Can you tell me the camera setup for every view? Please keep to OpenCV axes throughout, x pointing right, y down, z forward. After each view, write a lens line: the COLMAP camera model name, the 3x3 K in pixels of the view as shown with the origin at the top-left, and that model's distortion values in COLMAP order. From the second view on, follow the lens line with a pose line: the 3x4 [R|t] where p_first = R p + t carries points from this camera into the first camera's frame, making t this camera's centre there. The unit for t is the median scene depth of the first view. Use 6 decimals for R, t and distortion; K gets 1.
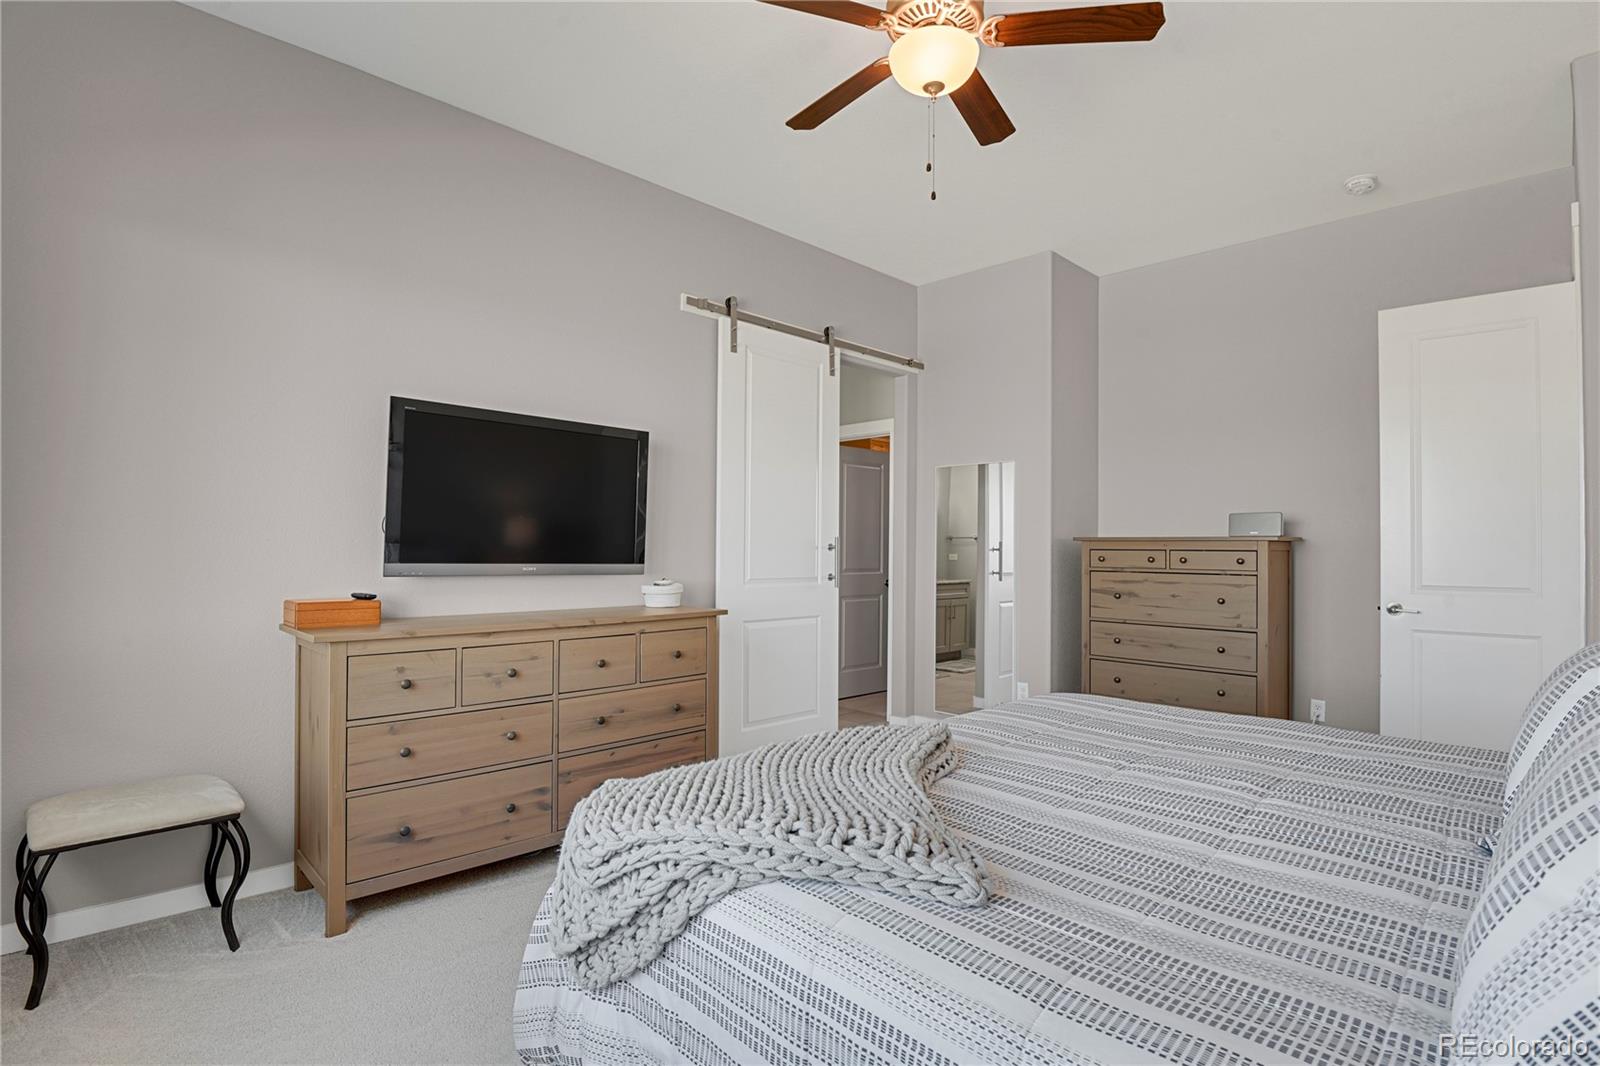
lens RADIAL K [[793.6, 0, 810.5], [0, 793.6, 533.3], [0, 0, 1]] dist [-0.022824, -0.005756]
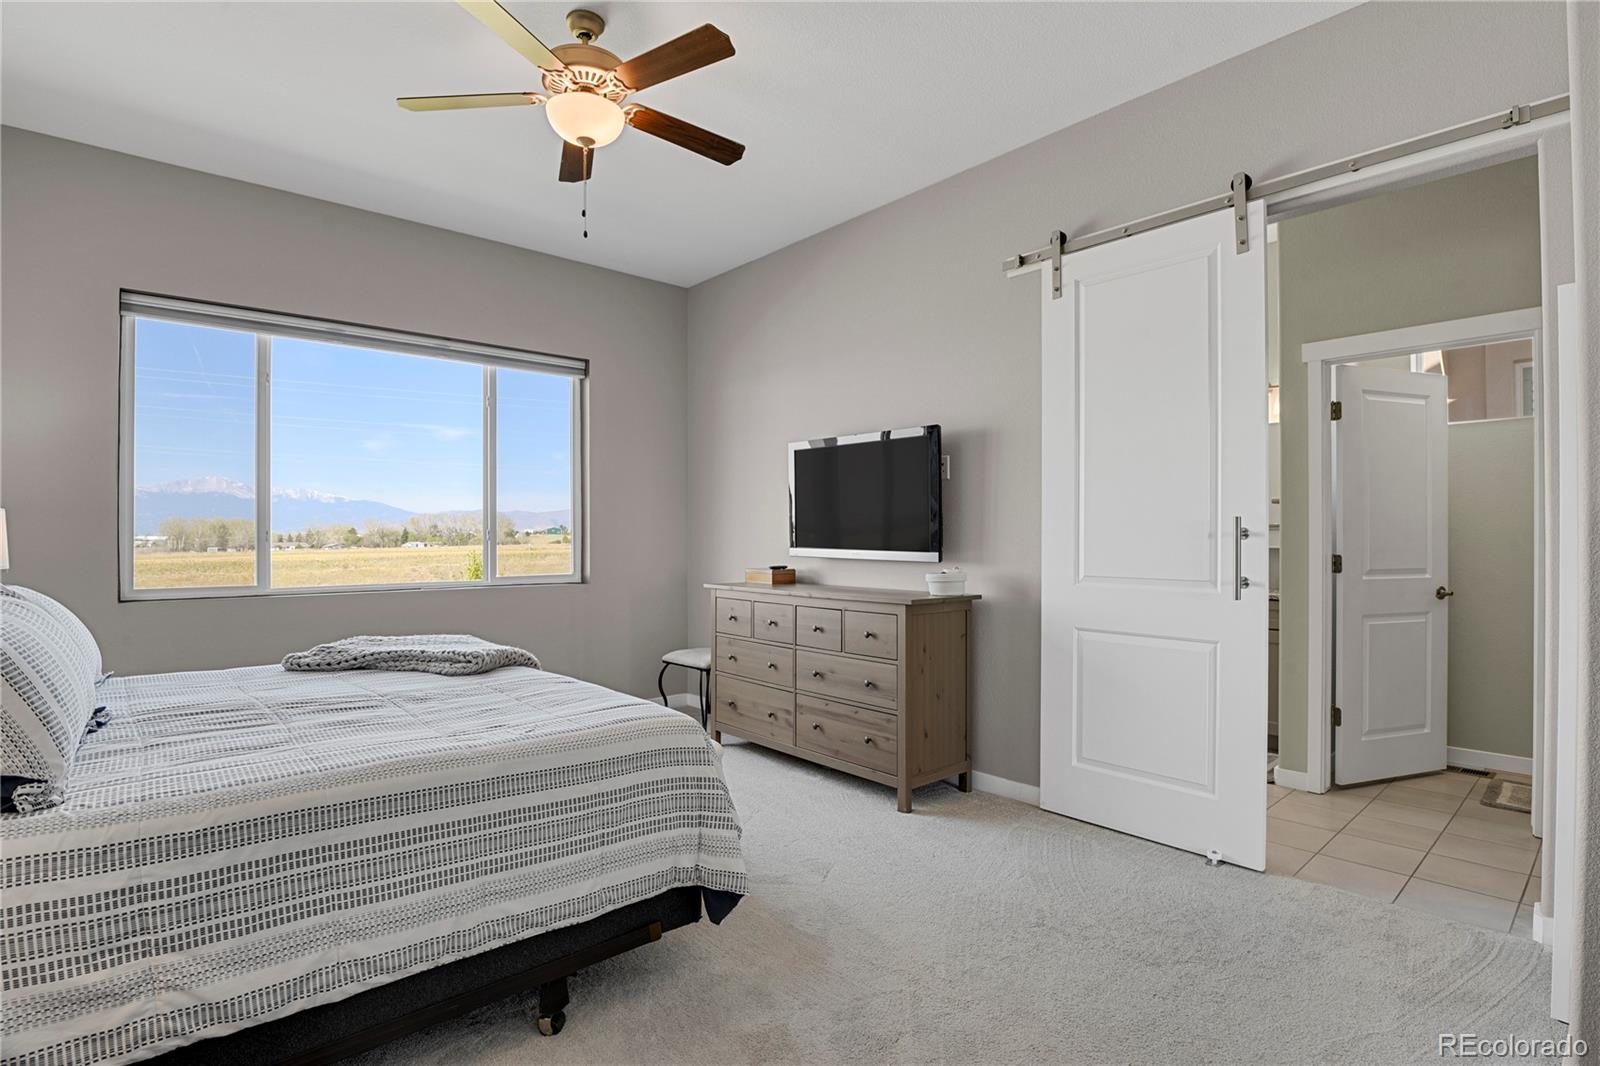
lens RADIAL K [[777.4, 0, 810.7], [0, 777.4, 532.9], [0, 0, 1]] dist [-0.017834, -0.007508]
pose [[-0.059116, -0.013898, -0.998154, 0.887418], [0.016539, 0.999752, -0.014900, 0.028263], [0.998114, -0.017390, -0.058872, 0.975401]]
